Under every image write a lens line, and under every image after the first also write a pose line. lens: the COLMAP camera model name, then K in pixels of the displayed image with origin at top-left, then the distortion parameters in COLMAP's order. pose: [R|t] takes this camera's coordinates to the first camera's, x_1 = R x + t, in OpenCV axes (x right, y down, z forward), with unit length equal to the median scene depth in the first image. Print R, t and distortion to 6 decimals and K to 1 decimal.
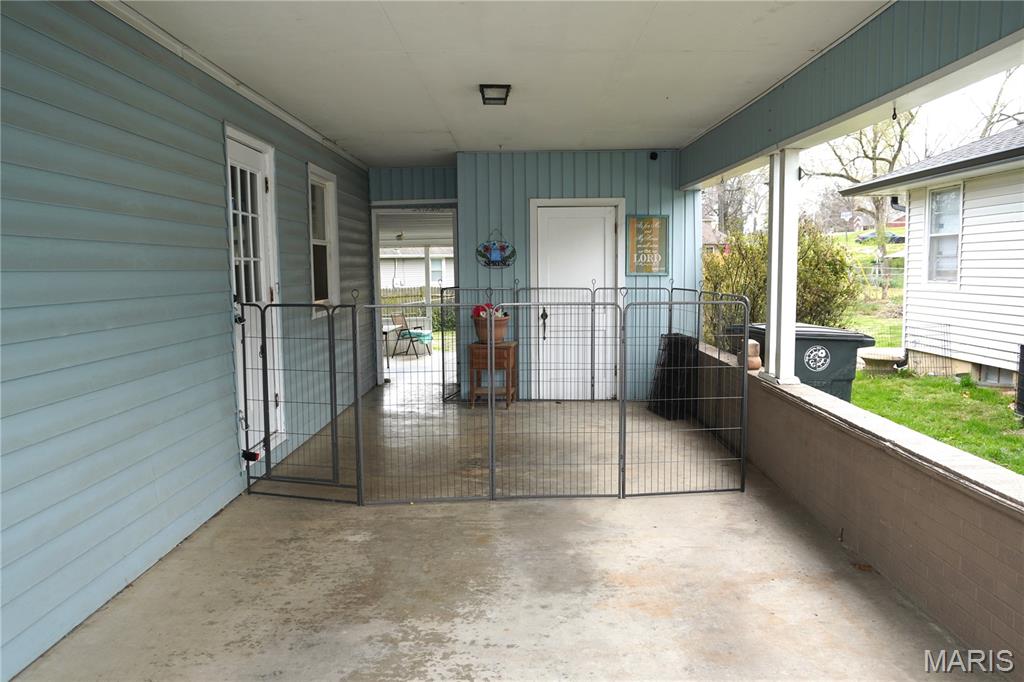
lens RADIAL K [[756.6, 0, 507.9], [0, 756.6, 340.7], [0, 0, 1]] dist [-0.031290, 0.023104]
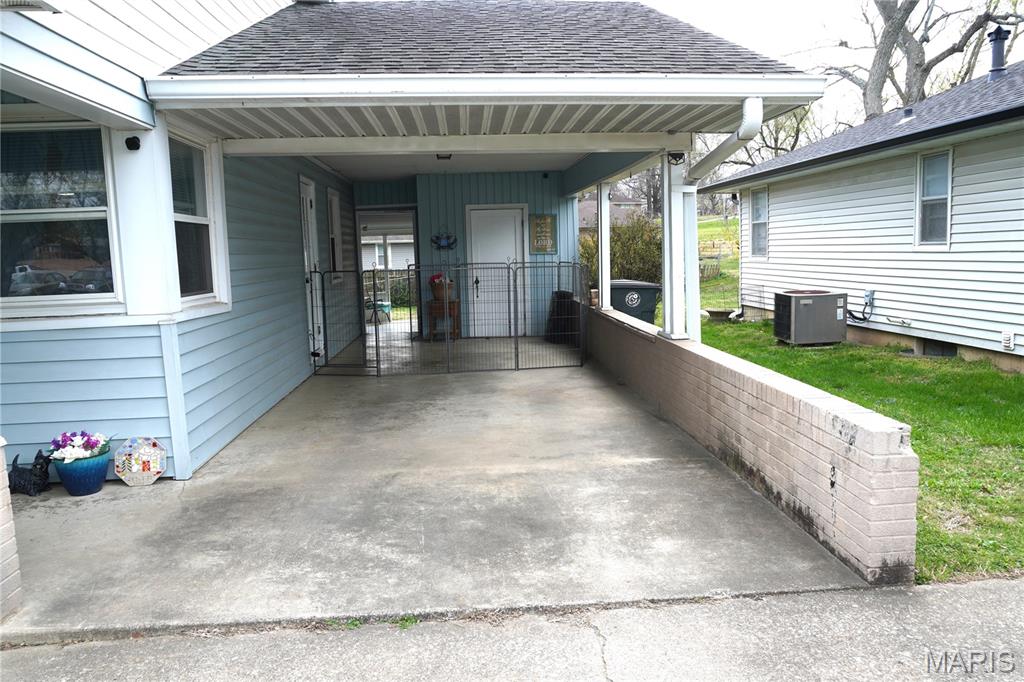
lens RADIAL K [[756.6, 0, 520.9], [0, 756.6, 346.2], [0, 0, 1]] dist [-0.031290, 0.023104]
pose [[0.995340, -0.027613, 0.092394, -0.007830], [0.024993, 0.999255, 0.029393, 0.054354], [-0.093137, -0.026947, 0.995289, -0.526096]]
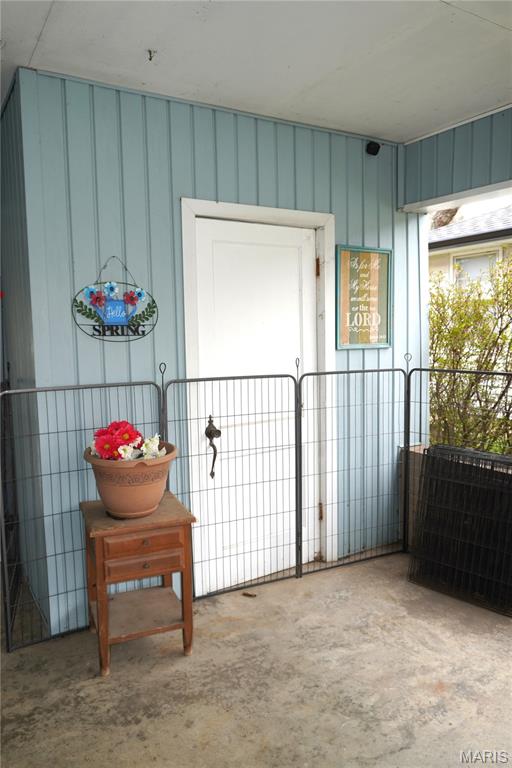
lens RADIAL K [[567.5, 0, 252.7], [0, 567.5, 382.6], [0, 0, 1]] dist [-0.031290, 0.023104]
pose [[0.865315, -0.052577, 0.498463, -0.118941], [0.055317, 0.998426, 0.009285, -0.068785], [-0.498166, 0.019539, 0.866861, 0.657713]]
